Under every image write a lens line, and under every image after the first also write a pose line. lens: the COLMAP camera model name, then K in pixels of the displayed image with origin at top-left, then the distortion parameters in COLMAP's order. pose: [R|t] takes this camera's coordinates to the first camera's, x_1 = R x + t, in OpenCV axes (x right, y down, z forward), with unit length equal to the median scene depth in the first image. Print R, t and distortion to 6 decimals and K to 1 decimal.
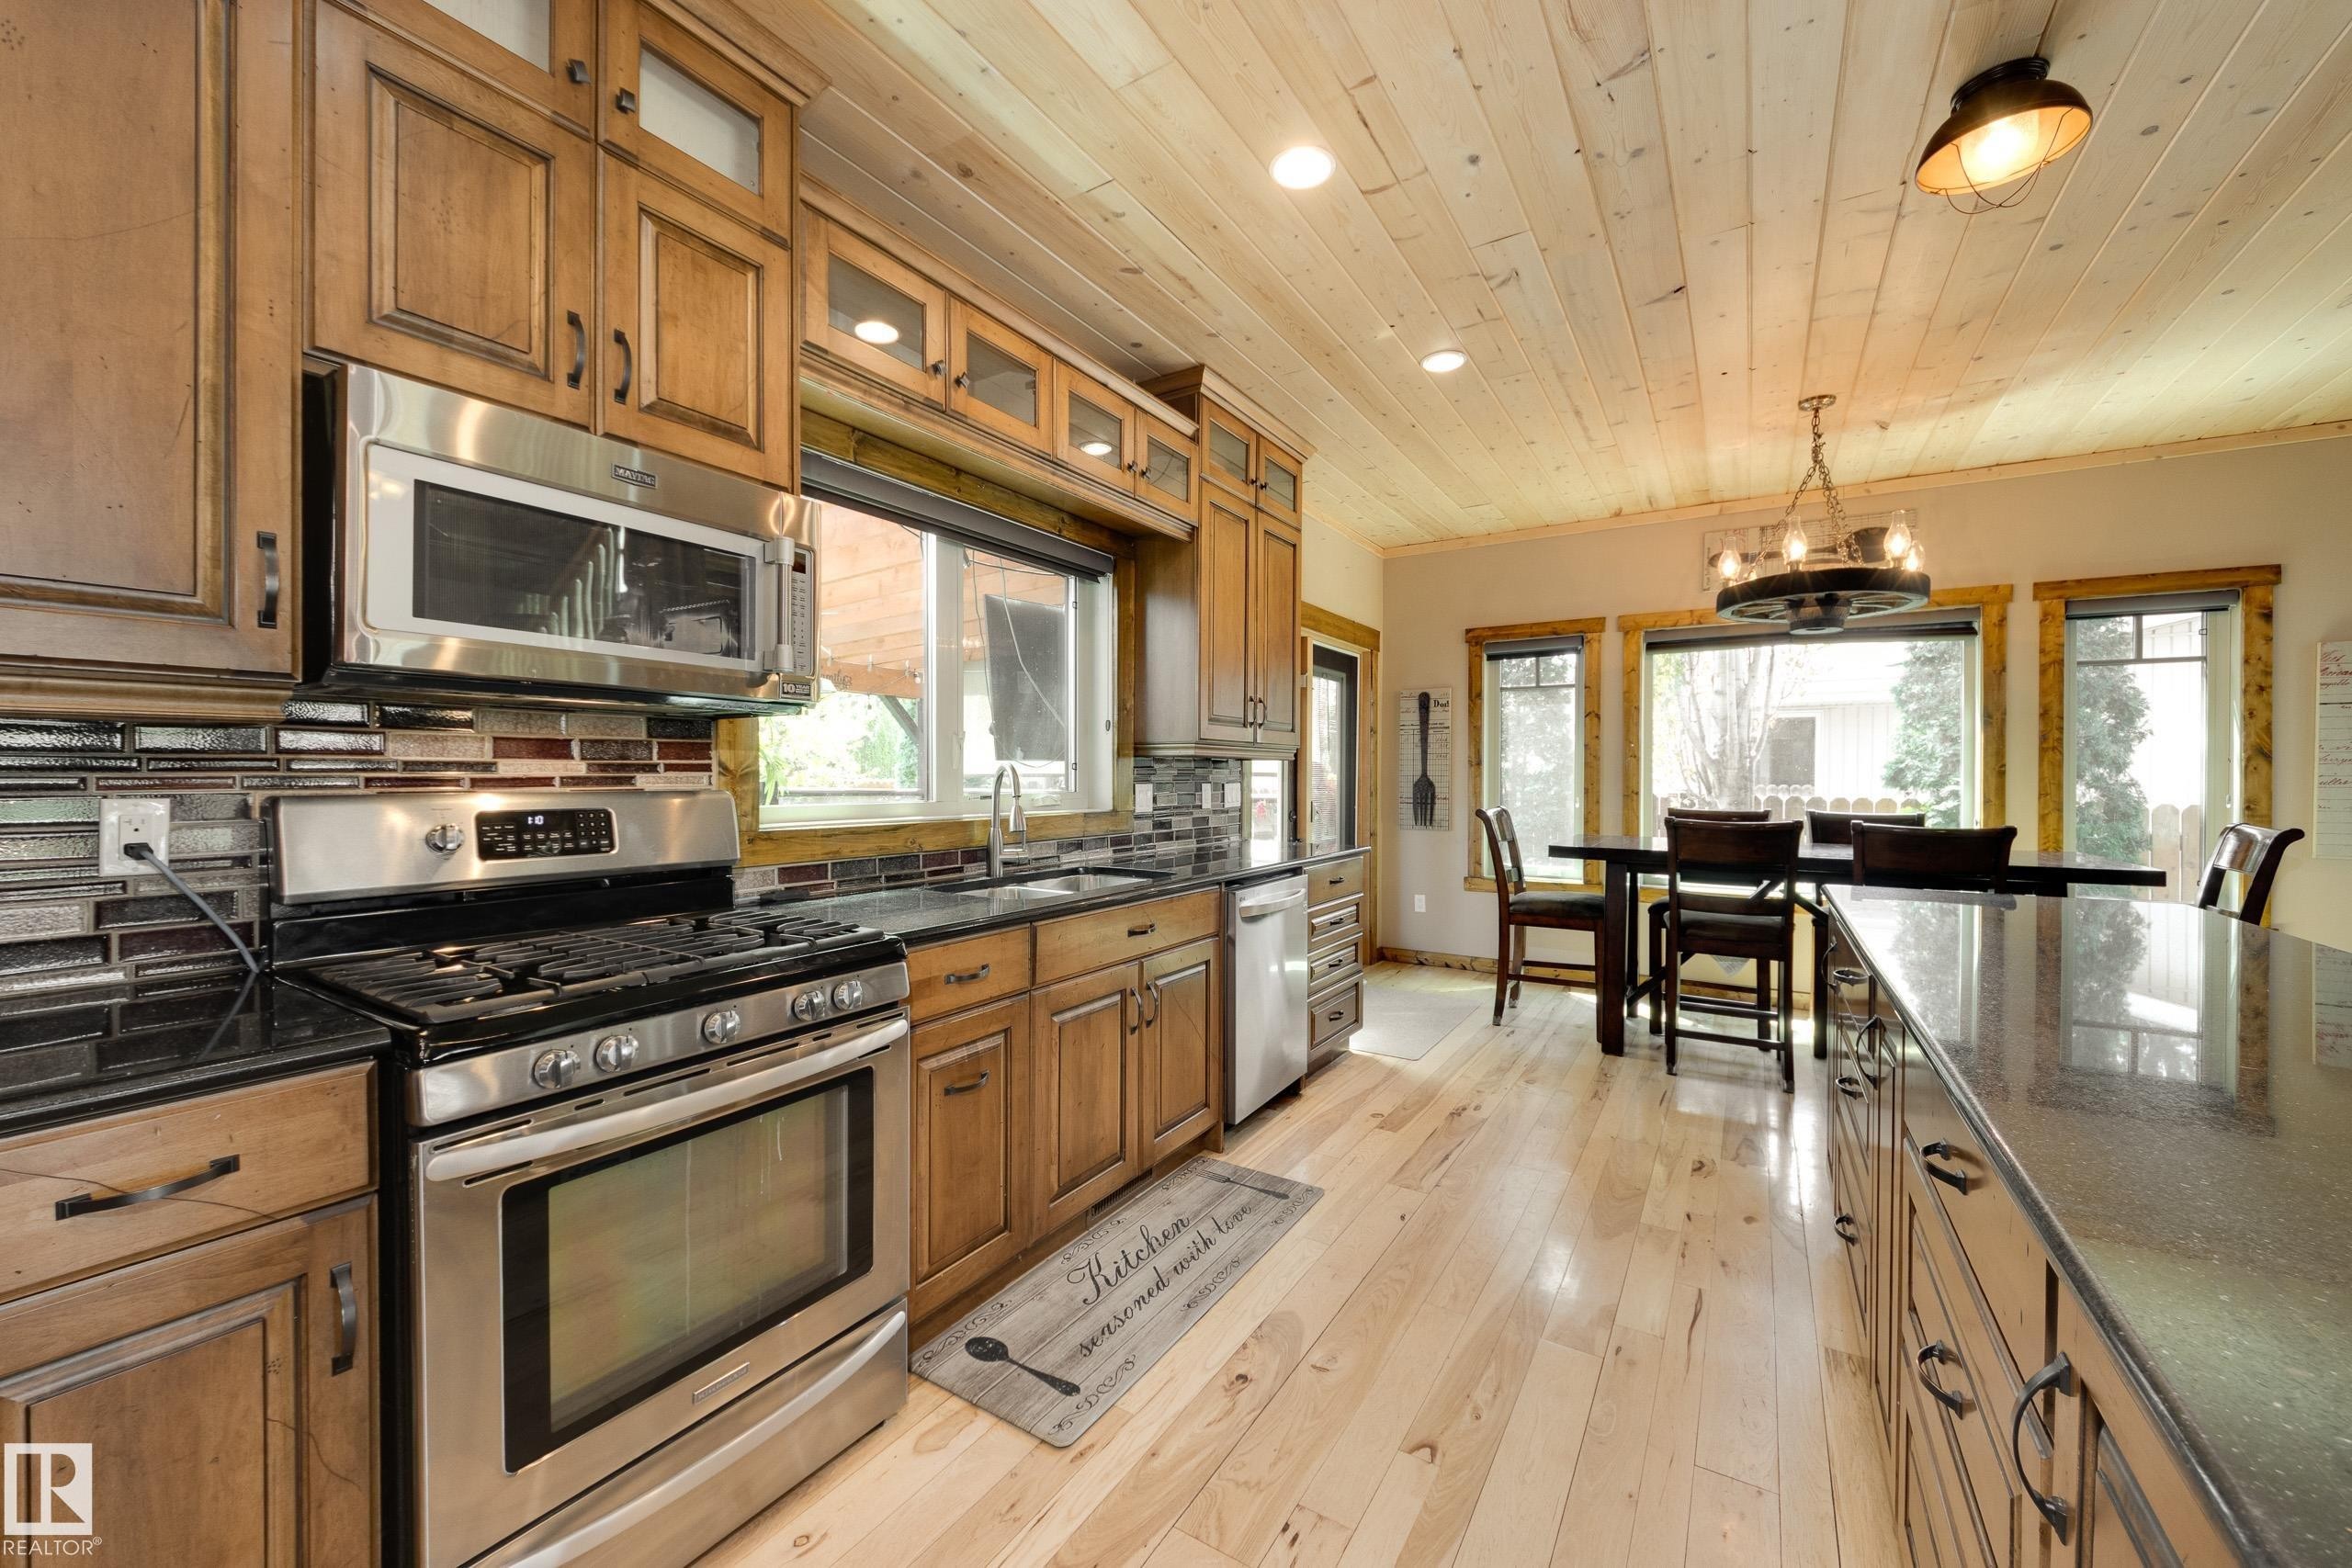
lens RADIAL K [[888.4, 0, 1175.9], [0, 888.4, 791.5], [0, 0, 1]] dist [-0.006883, -0.002370]
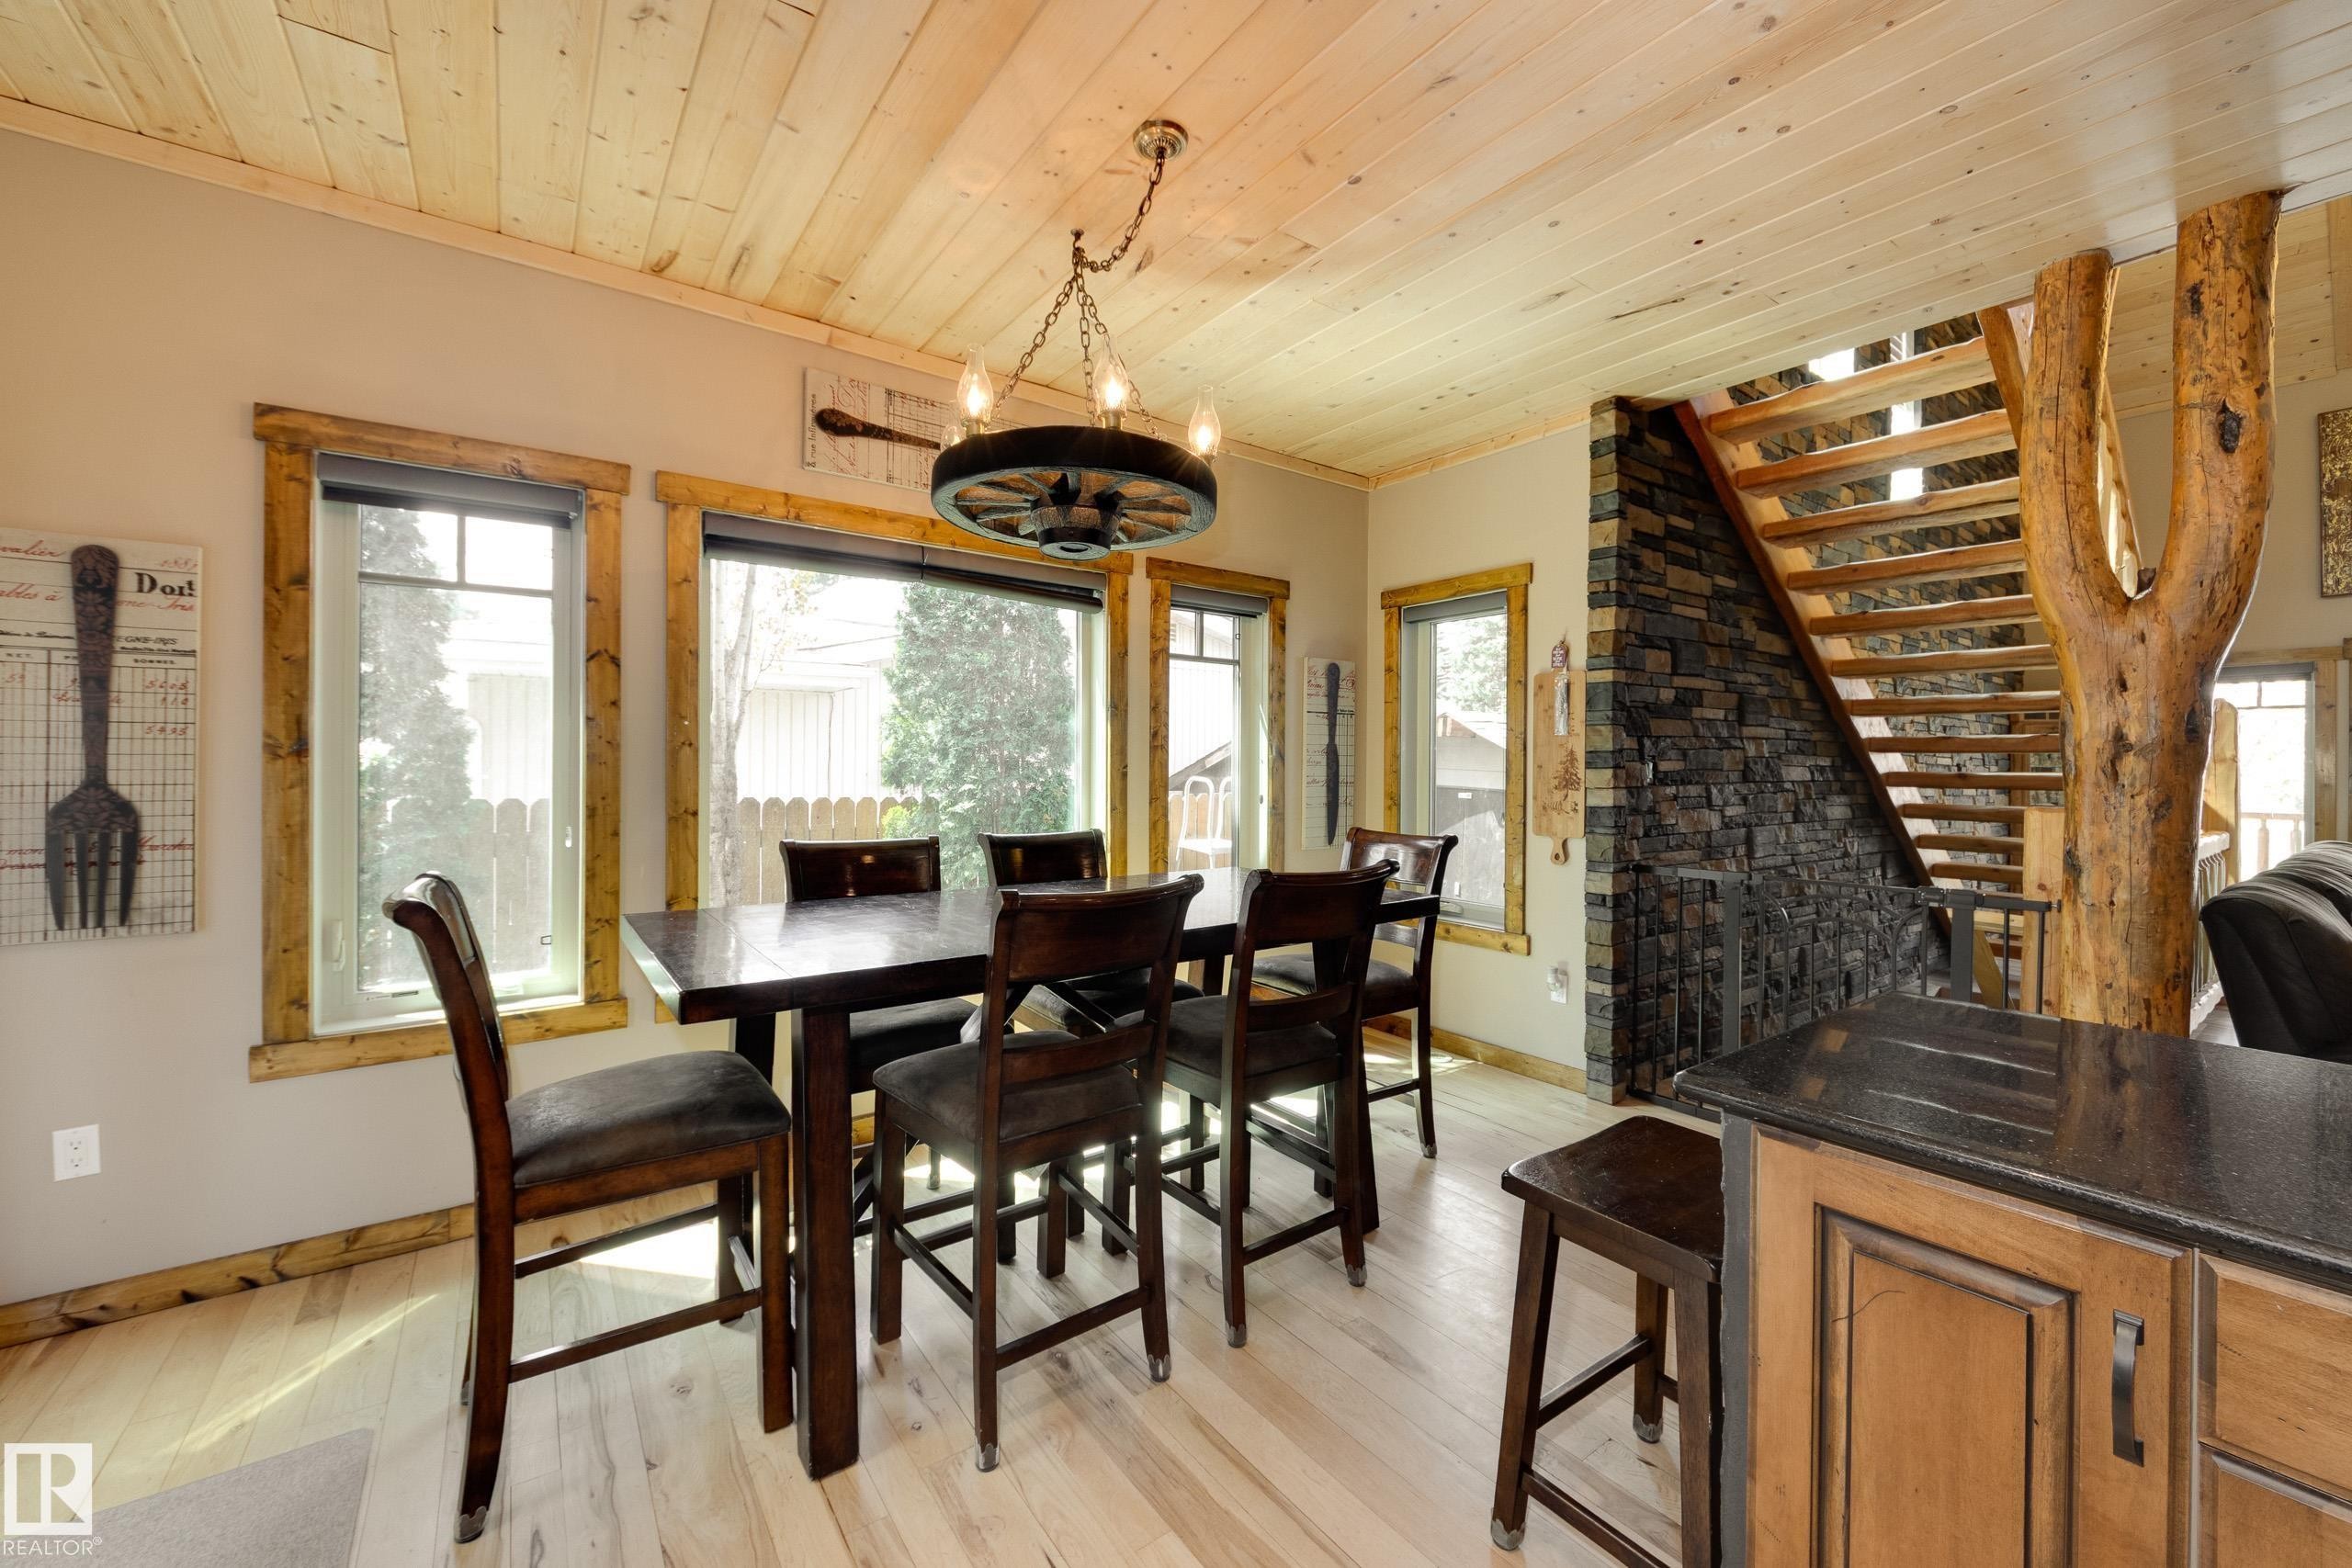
lens RADIAL K [[888.4, 0, 1143.0], [0, 888.4, 762.4], [0, 0, 1]] dist [-0.006883, -0.002370]
pose [[0.371282, 0.002146, 0.928517, 0.160561], [0.011859, 0.999905, -0.007053, -0.027511], [-0.928444, 0.013630, 0.371222, 0.694781]]
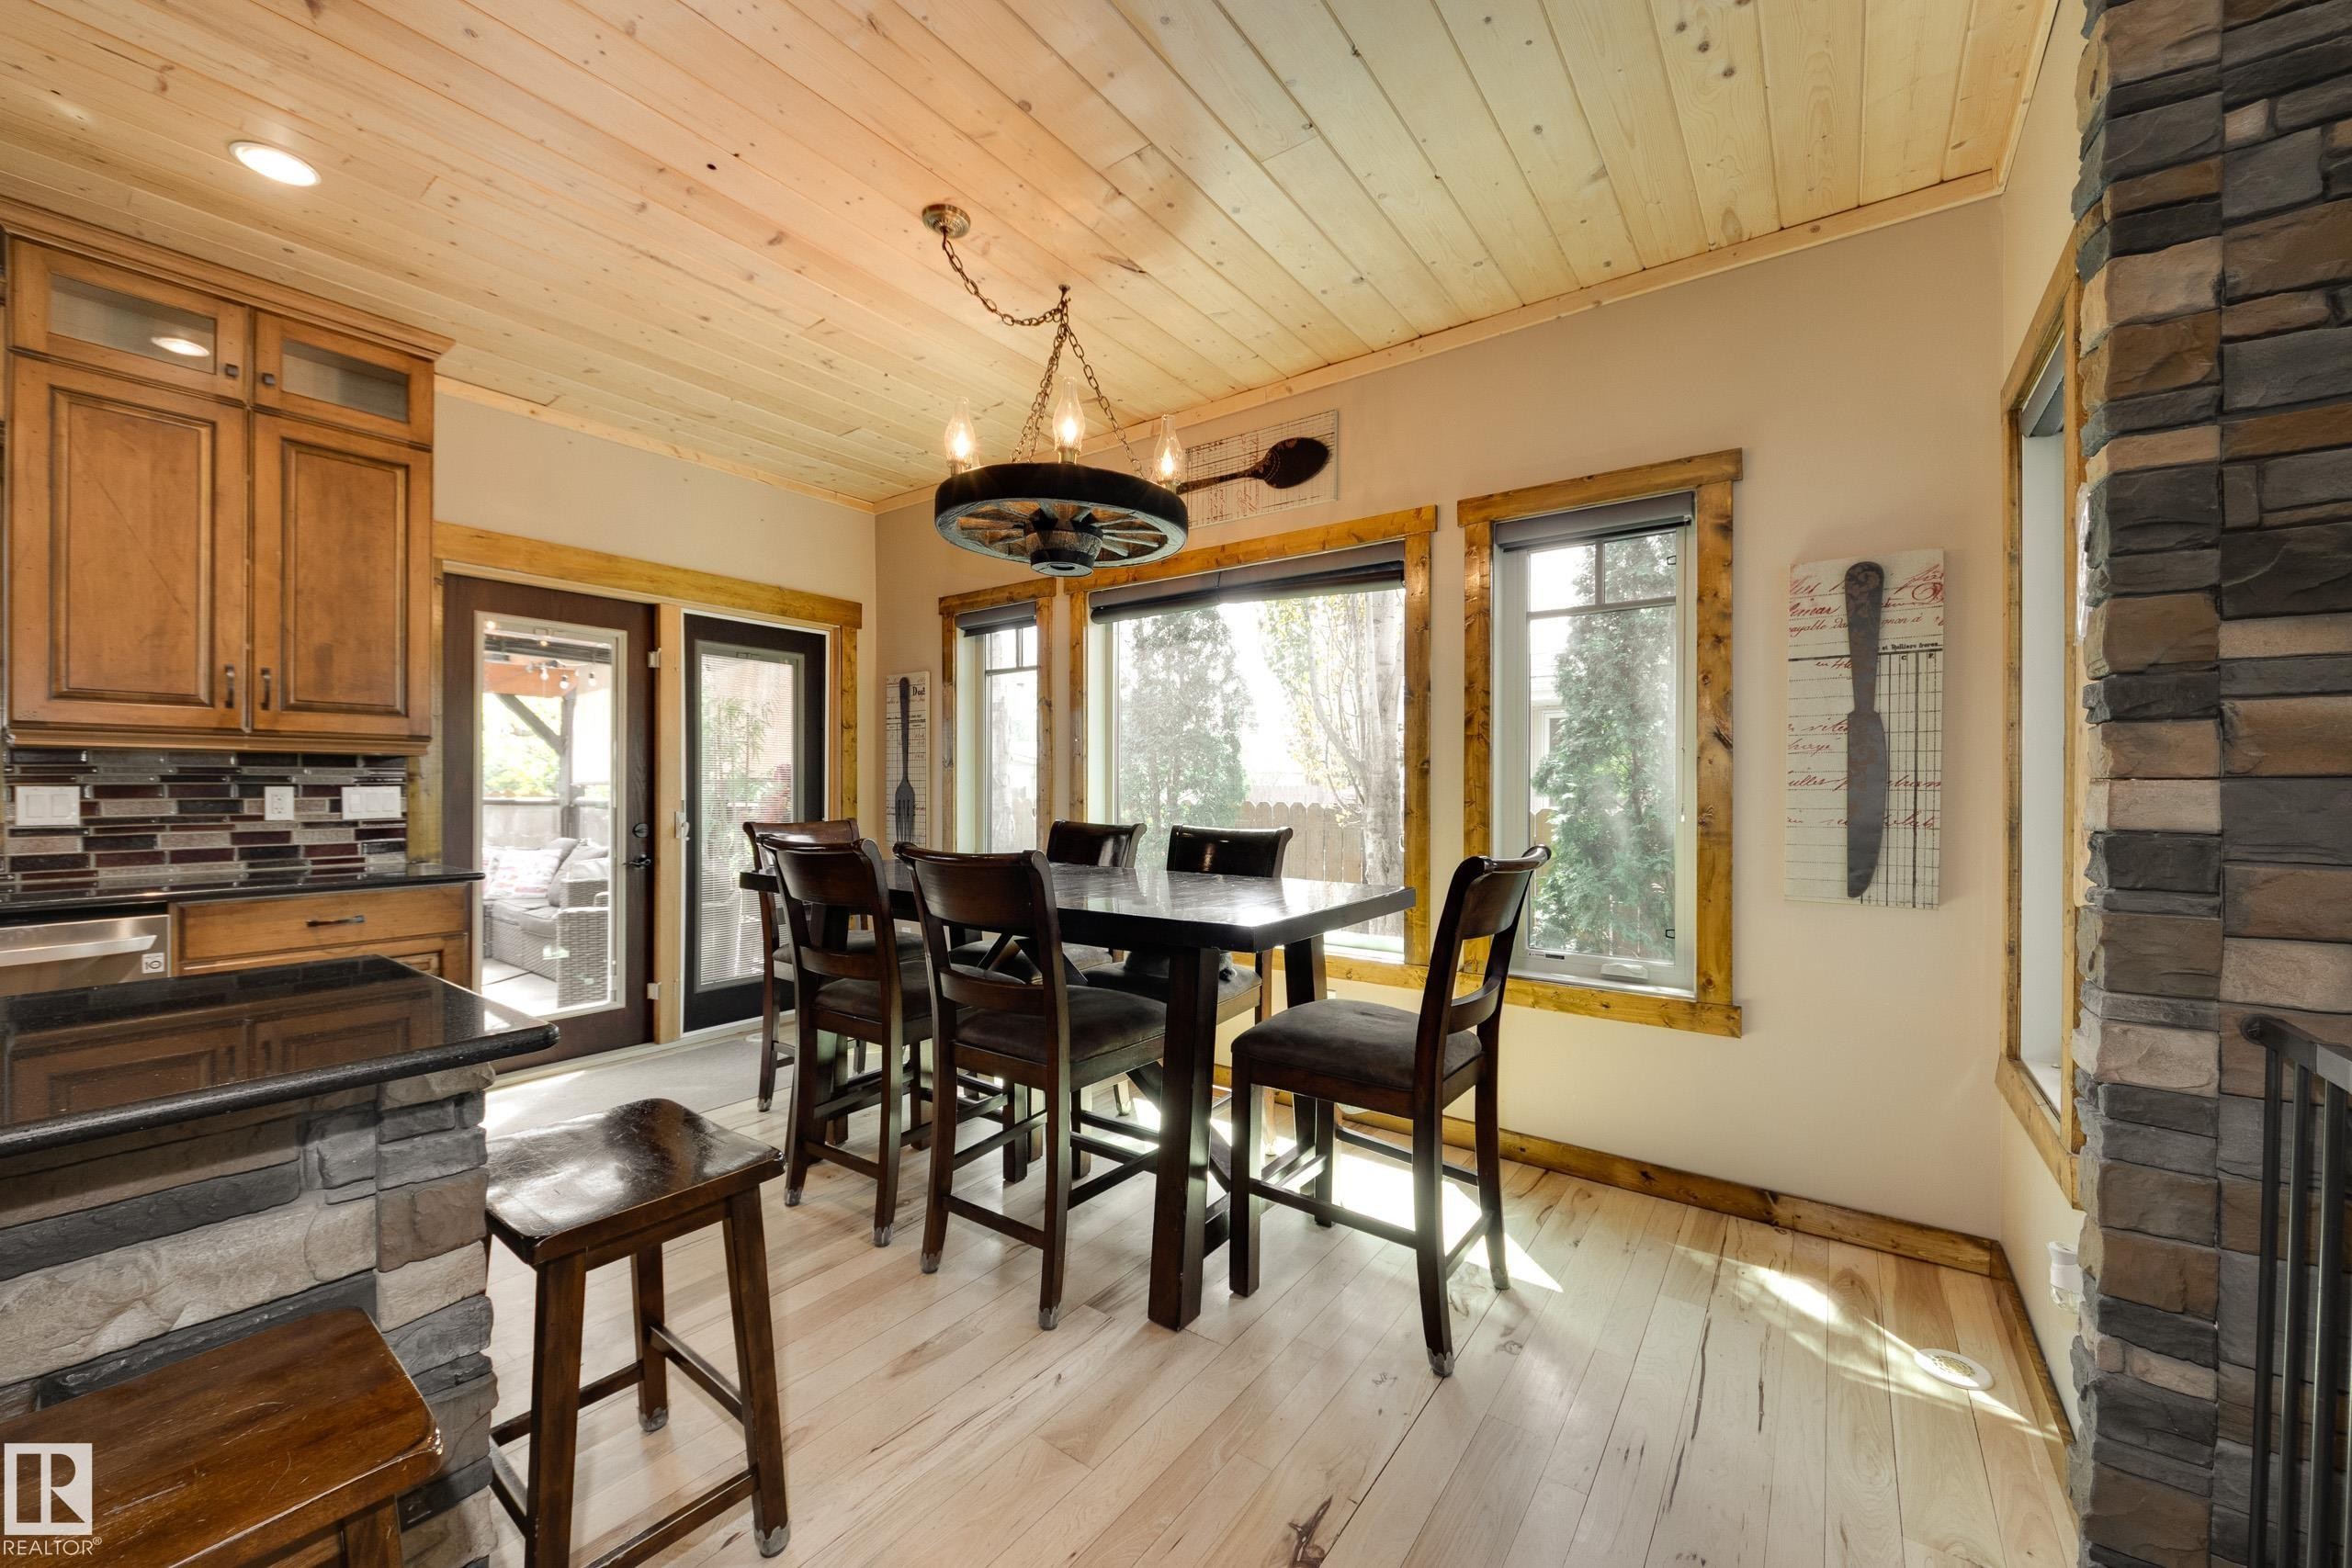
lens RADIAL K [[888.4, 0, 1171.9], [0, 888.4, 789.8], [0, 0, 1]] dist [-0.006883, -0.002370]
pose [[0.998762, -0.000854, -0.049739, 0.795020], [0.000065, 0.999874, -0.015873, 0.005163], [0.049746, 0.015850, 0.998636, 0.291121]]
